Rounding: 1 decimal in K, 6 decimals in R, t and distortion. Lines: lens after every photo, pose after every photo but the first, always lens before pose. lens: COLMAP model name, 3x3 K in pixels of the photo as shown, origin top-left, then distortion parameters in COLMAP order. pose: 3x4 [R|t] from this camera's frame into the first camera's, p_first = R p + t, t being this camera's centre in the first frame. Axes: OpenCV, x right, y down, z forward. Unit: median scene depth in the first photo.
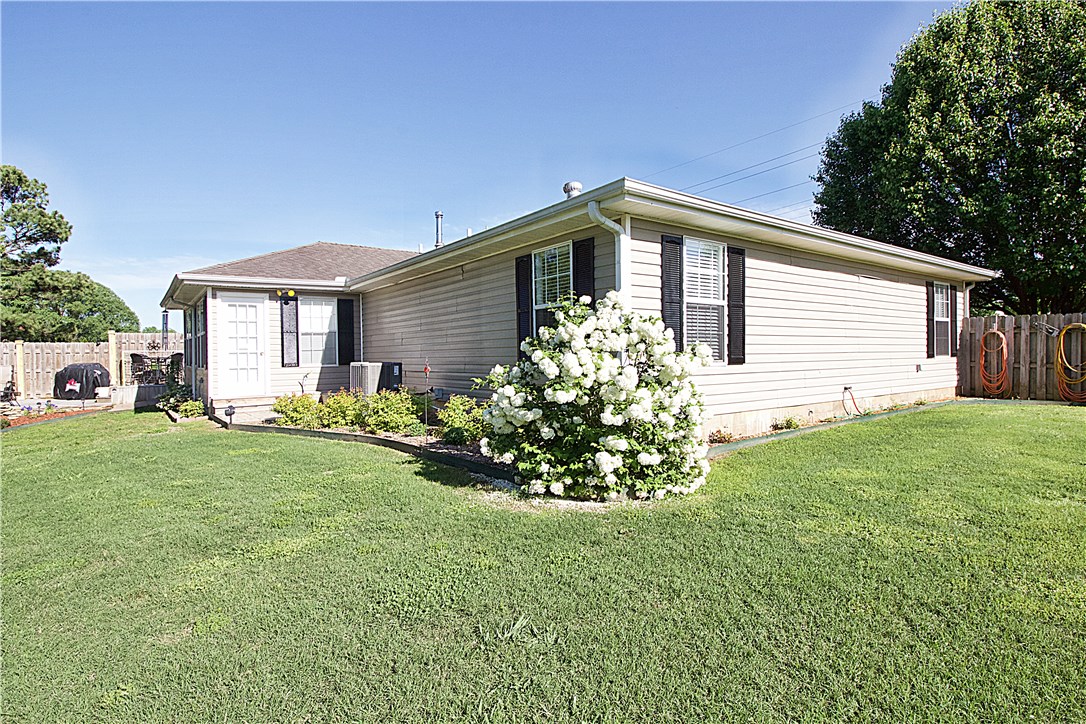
lens RADIAL K [[561.5, 0, 537.8], [0, 561.5, 356.5], [0, 0, 1]] dist [-0.004309, -0.000299]
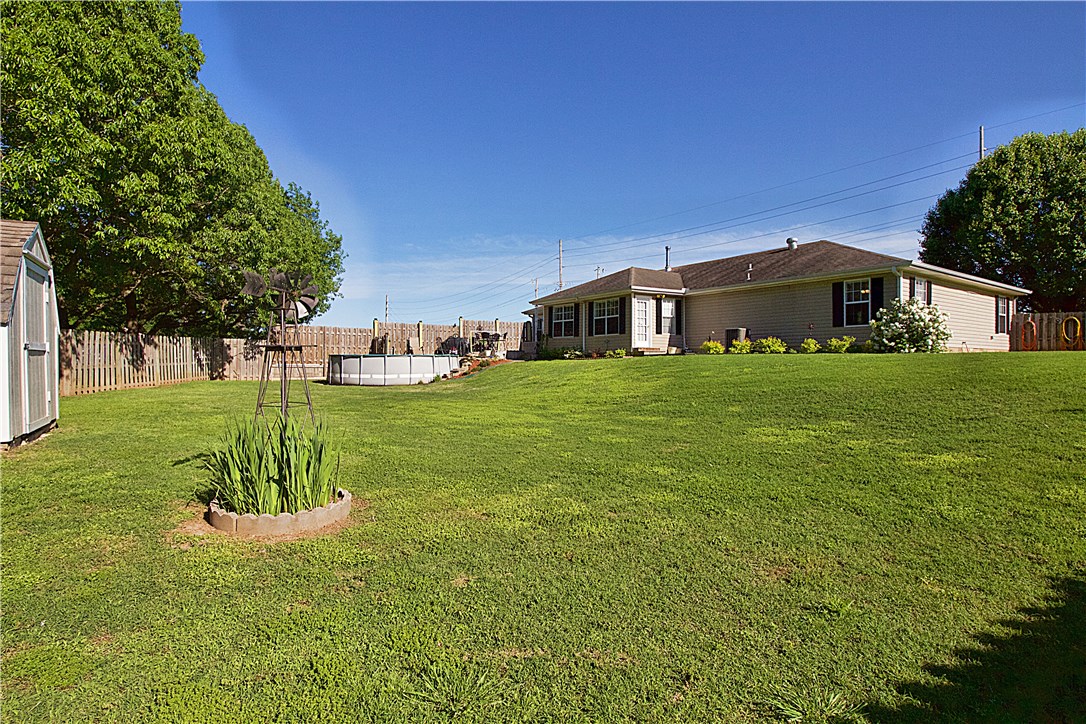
lens RADIAL K [[565.9, 0, 543.4], [0, 565.9, 357.7], [0, 0, 1]] dist [-0.002190, -0.001378]
pose [[0.999775, 0.016020, -0.013896, -0.820771], [-0.016197, 0.999788, -0.012711, 0.130715], [0.013690, 0.012933, 0.999823, -0.956938]]
